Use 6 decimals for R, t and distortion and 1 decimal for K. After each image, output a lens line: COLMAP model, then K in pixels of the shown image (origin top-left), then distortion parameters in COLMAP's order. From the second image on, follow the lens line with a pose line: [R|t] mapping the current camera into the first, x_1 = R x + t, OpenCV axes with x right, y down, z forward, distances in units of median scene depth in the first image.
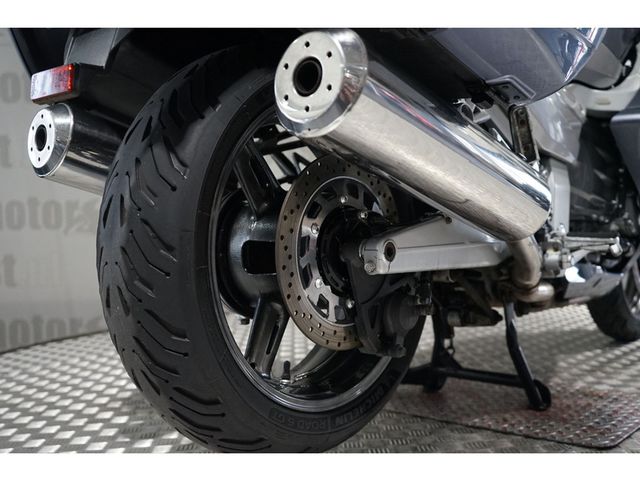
lens RADIAL K [[655.7, 0, 326.3], [0, 655.7, 246.0], [0, 0, 1]] dist [-0.001653, 0.000000]
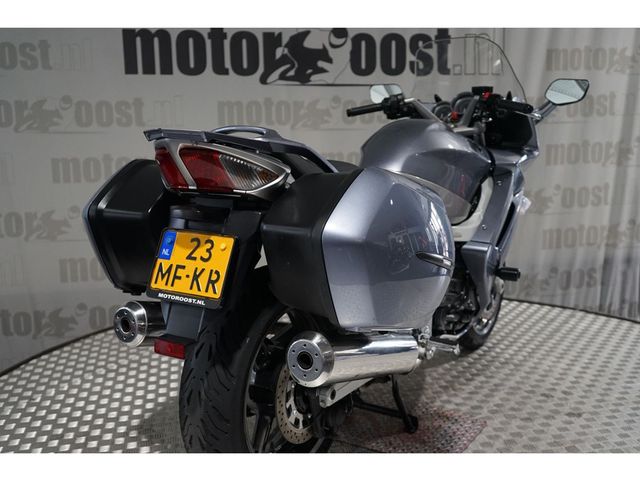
lens RADIAL K [[655.7, 0, 327.0], [0, 655.7, 236.4], [0, 0, 1]] dist [-0.001653, 0.000000]
pose [[0.986539, -0.009197, 0.163266, -0.145886], [-0.014681, 0.989404, 0.144446, -0.465886], [-0.162864, -0.144898, 0.975951, -0.497389]]
